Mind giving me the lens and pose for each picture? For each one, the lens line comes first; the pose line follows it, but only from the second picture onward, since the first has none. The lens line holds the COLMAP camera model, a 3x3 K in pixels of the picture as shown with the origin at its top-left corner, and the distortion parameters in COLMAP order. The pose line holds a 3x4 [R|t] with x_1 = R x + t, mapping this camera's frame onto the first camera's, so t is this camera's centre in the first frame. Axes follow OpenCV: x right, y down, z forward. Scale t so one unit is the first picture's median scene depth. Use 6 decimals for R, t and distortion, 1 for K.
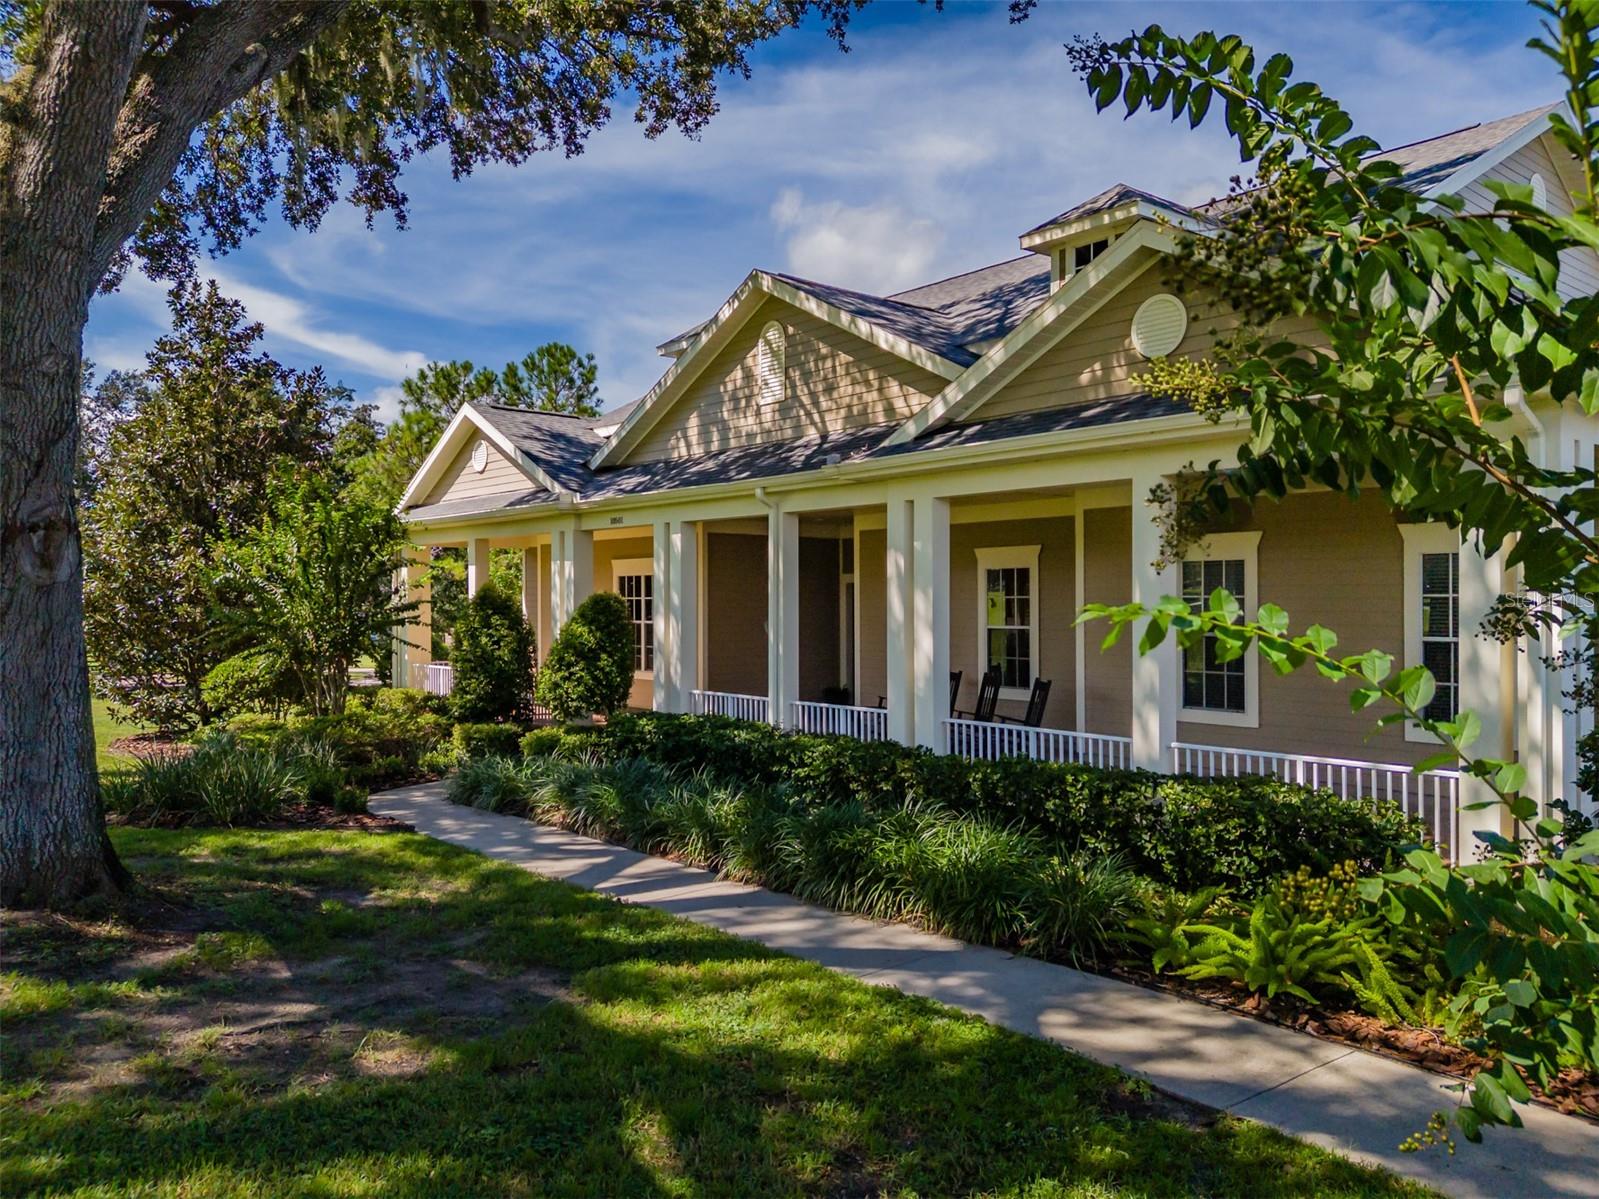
lens RADIAL K [[1196.0, 0, 772.9], [0, 1196.0, 599.7], [0, 0, 1]] dist [0.065176, -0.072220]
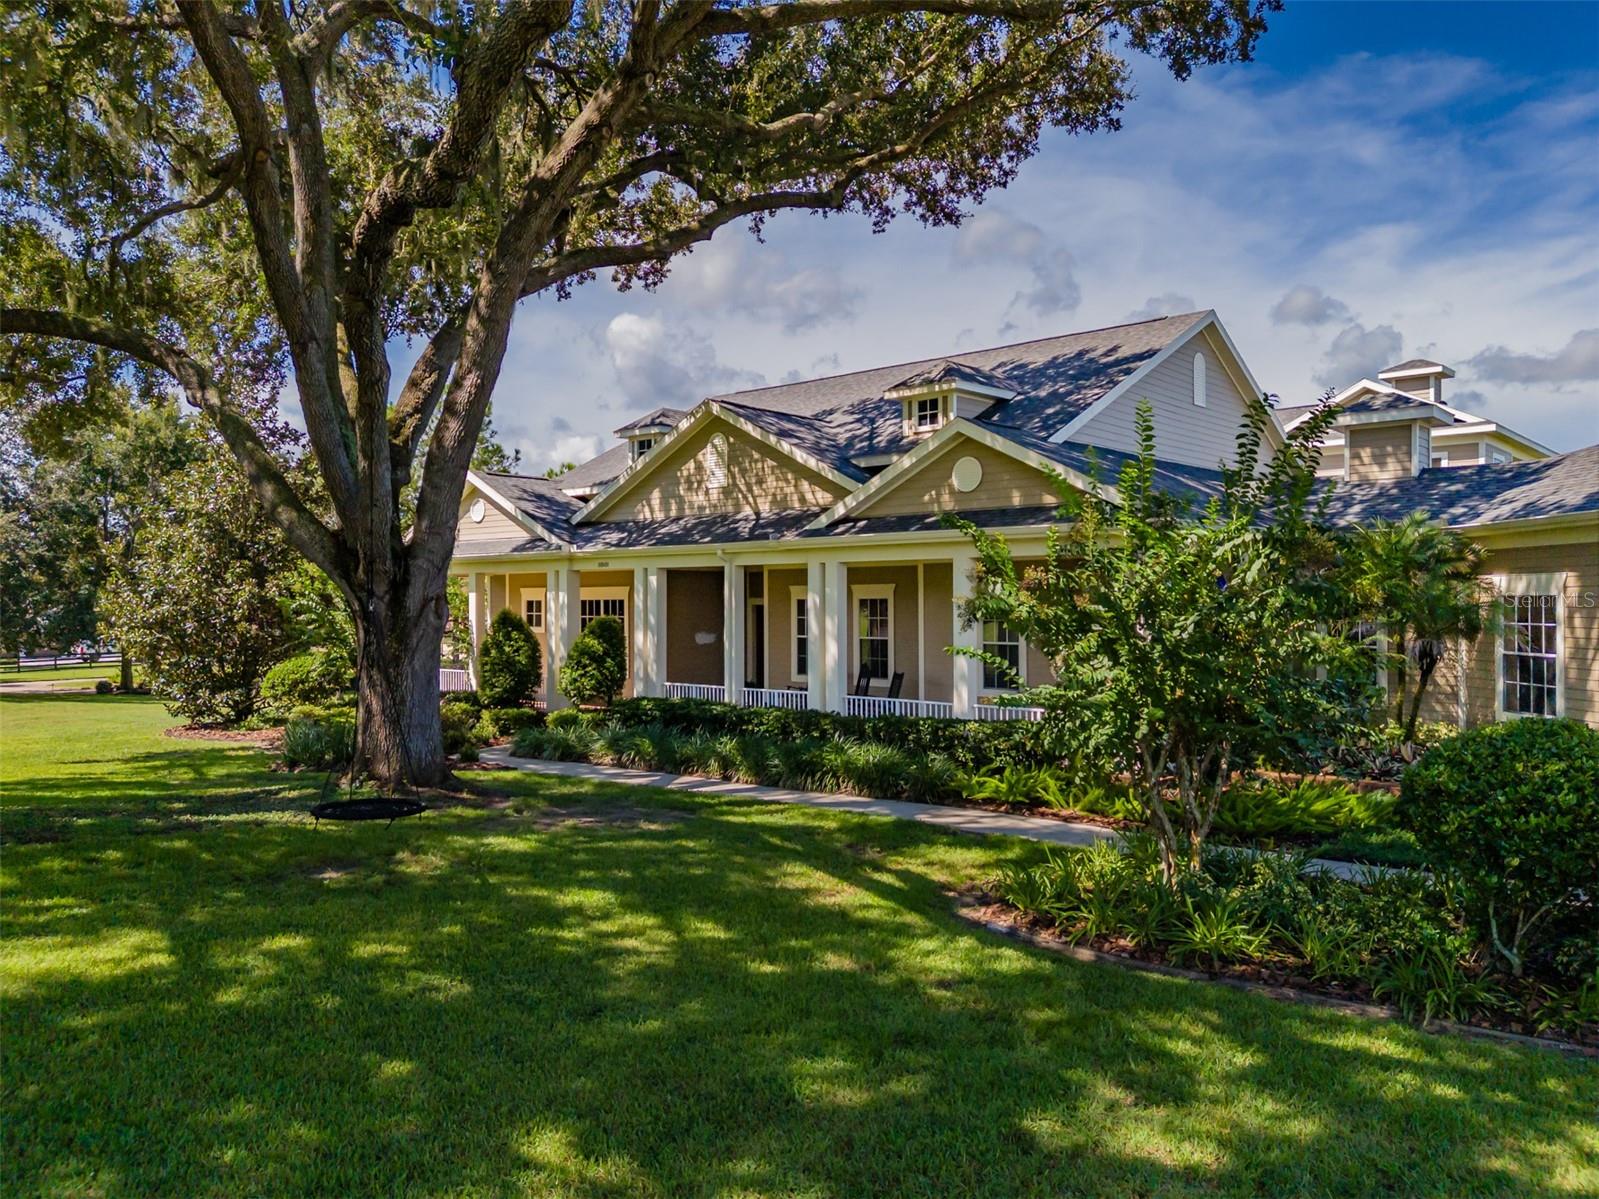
lens RADIAL K [[1203.7, 0, 798.2], [0, 1203.7, 613.1], [0, 0, 1]] dist [0.065195, -0.081379]
pose [[0.986396, -0.005135, 0.164305, -0.155678], [0.003273, 0.999927, 0.011604, -0.027156], [-0.164353, -0.010908, 0.986341, -0.510449]]
